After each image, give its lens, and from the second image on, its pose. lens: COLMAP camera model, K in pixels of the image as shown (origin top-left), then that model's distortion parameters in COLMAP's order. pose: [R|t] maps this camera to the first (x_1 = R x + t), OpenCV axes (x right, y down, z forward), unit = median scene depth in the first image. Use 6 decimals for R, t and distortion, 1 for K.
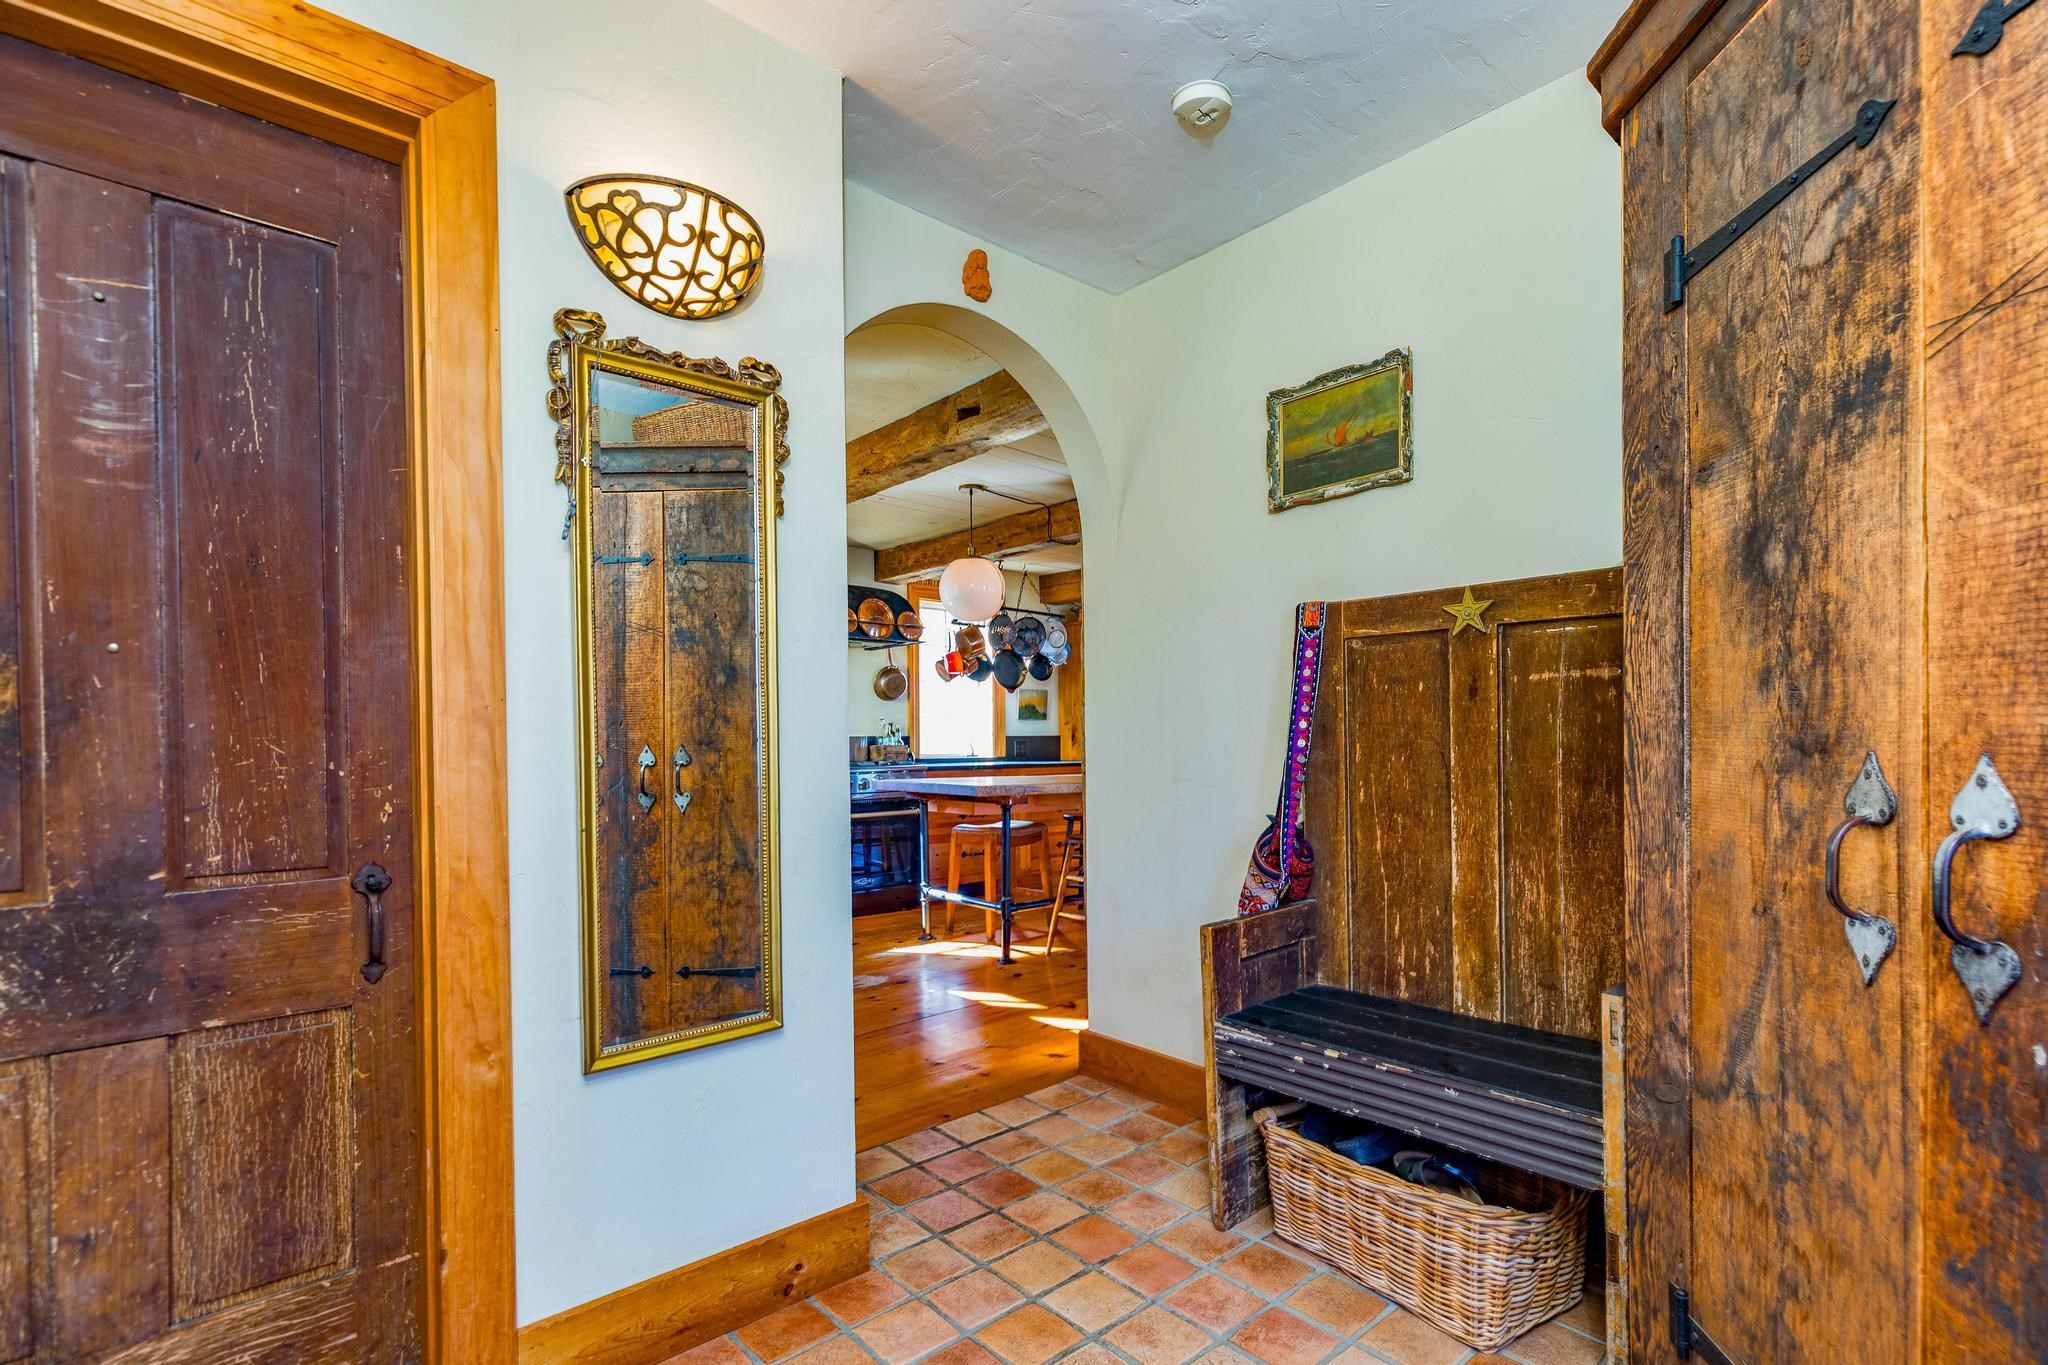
lens RADIAL K [[944.7, 0, 1049.0], [0, 944.7, 734.0], [0, 0, 1]] dist [0.006312, -0.002183]
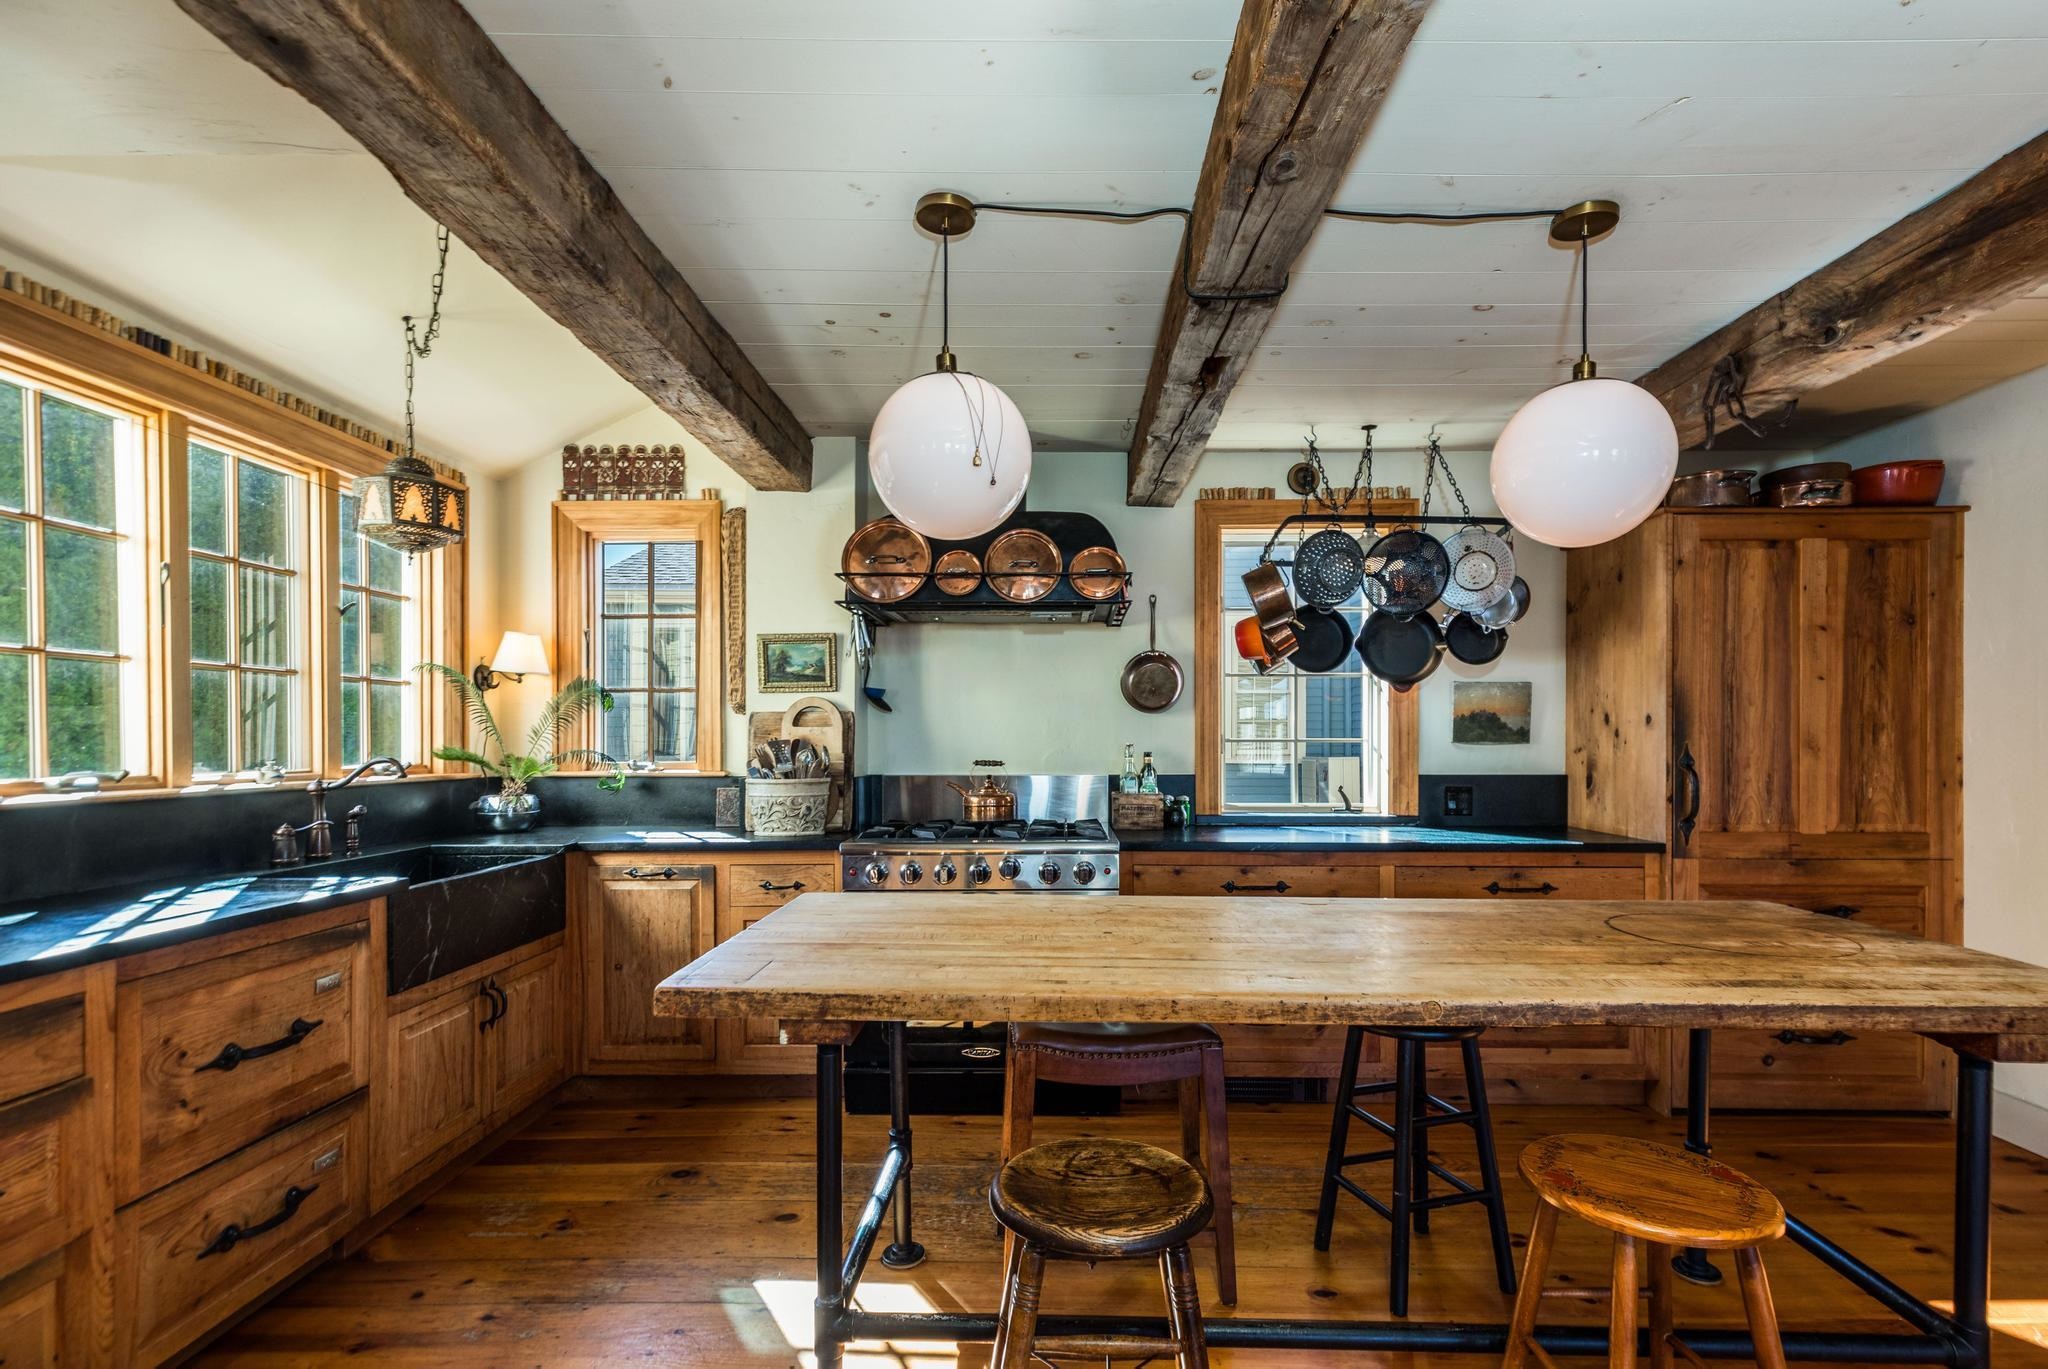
lens RADIAL K [[944.7, 0, 1047.7], [0, 944.7, 739.2], [0, 0, 1]] dist [0.006312, -0.002183]
pose [[0.729459, 0.010031, -0.683951, 0.175724], [-0.001048, 0.999908, 0.013547, -0.027088], [0.684024, -0.009165, 0.729402, 0.548355]]
